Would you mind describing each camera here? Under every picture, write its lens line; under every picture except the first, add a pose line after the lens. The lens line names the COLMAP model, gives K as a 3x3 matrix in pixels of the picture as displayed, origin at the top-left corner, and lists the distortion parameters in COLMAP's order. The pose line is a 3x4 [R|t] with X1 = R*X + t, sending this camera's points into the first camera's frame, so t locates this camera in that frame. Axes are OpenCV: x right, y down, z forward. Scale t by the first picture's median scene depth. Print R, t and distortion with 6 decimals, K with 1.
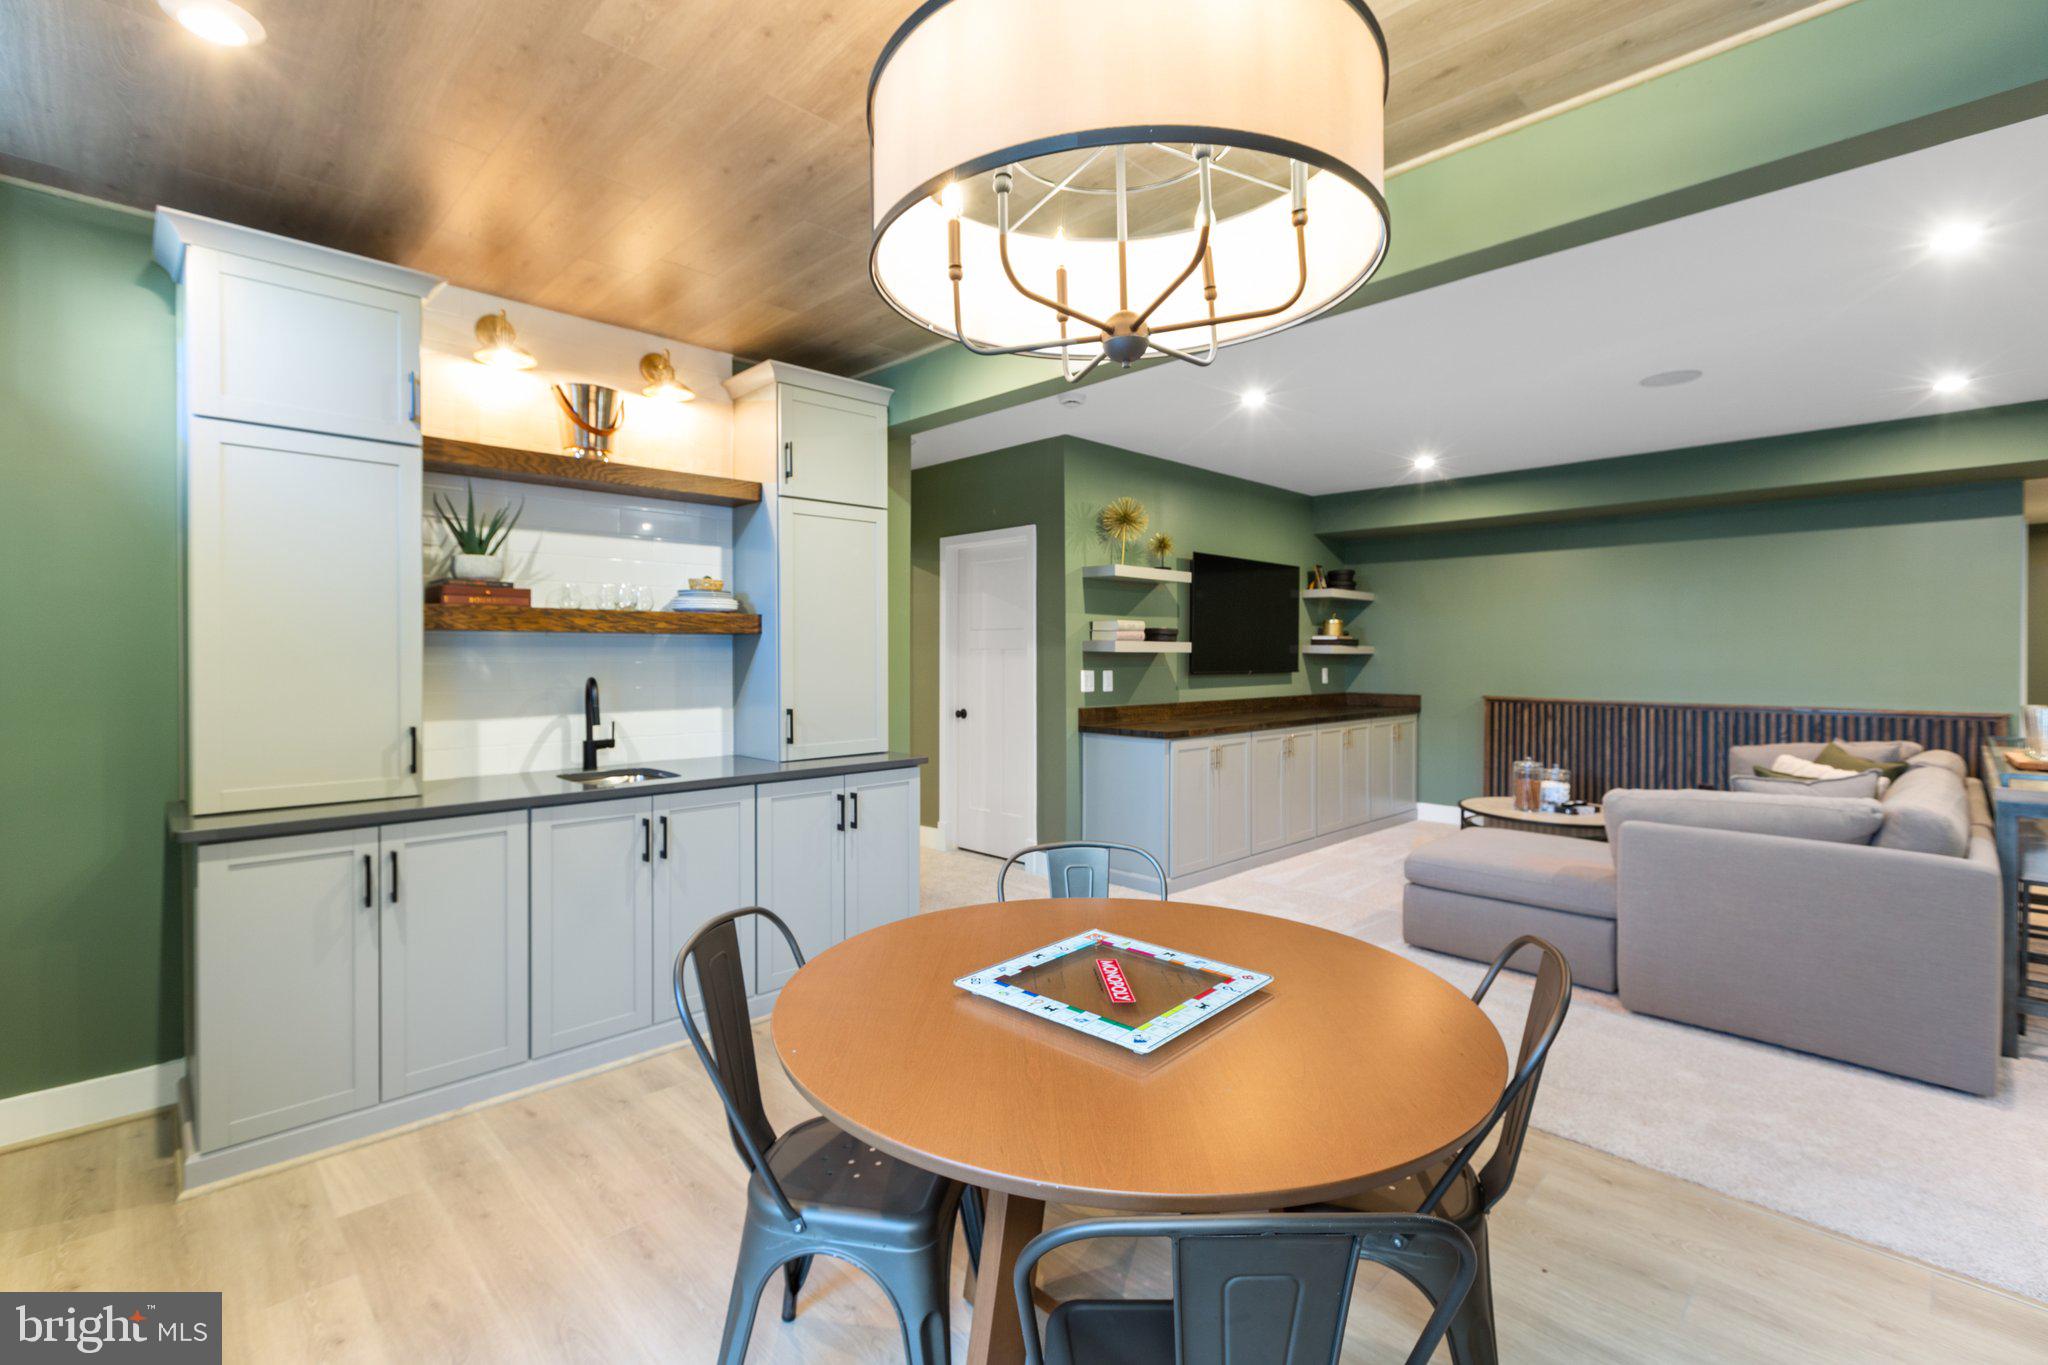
lens RADIAL K [[912.0, 0, 1032.5], [0, 912.0, 664.0], [0, 0, 1]] dist [-0.000739, -0.000040]
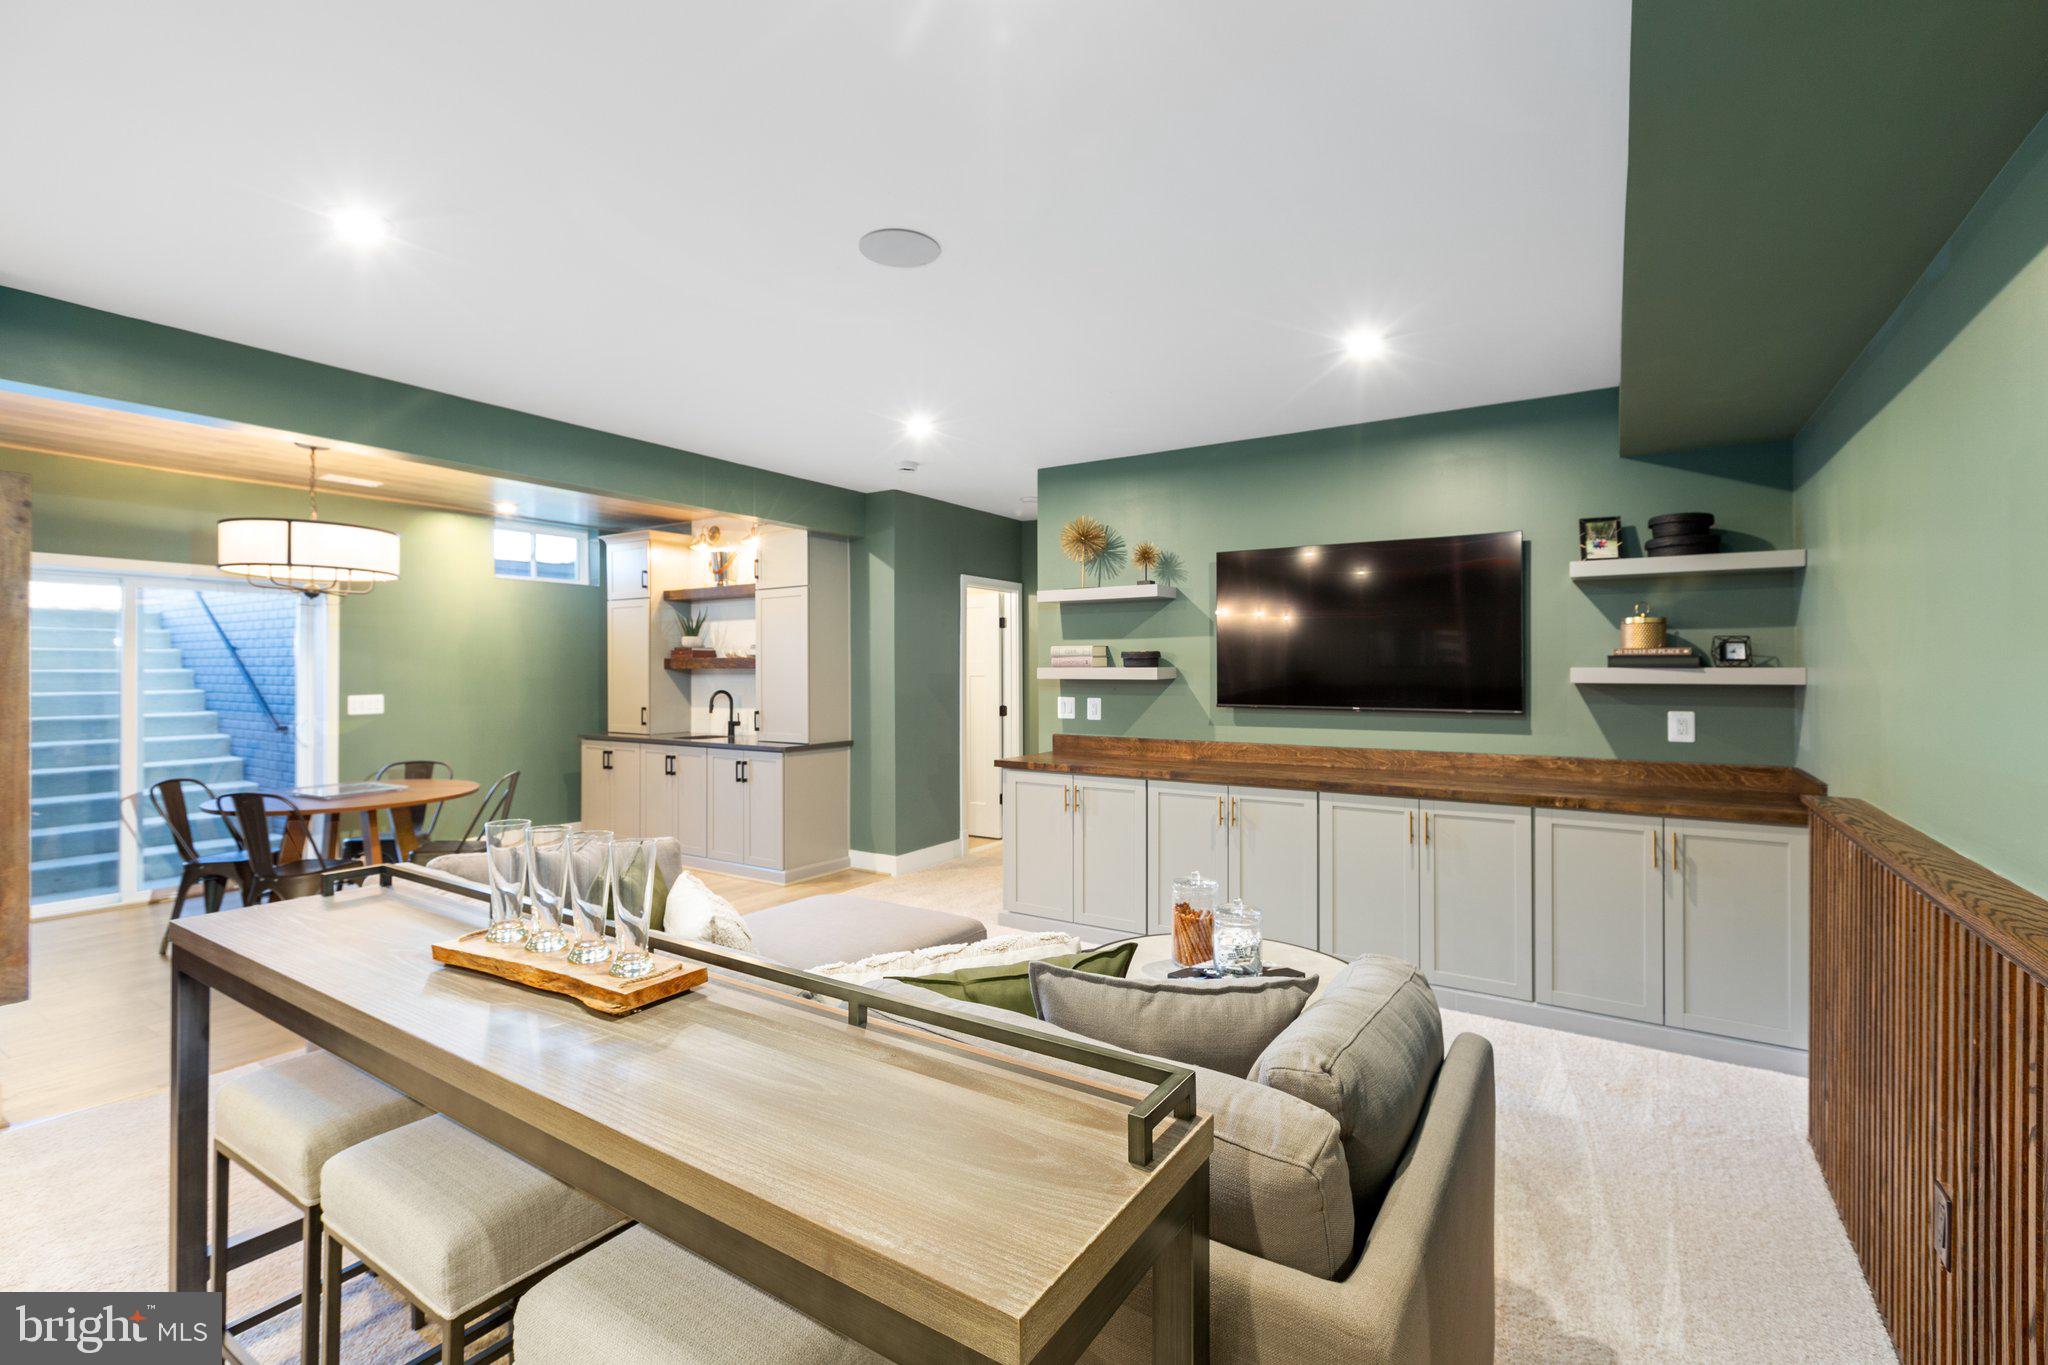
lens RADIAL K [[912.0, 0, 1032.5], [0, 912.0, 664.0], [0, 0, 1]] dist [-0.000739, -0.000040]
pose [[0.217303, 0.009264, -0.976060, 1.015637], [0.003168, 0.999943, 0.010196, -0.038829], [0.976099, -0.005308, 0.217262, 0.745299]]
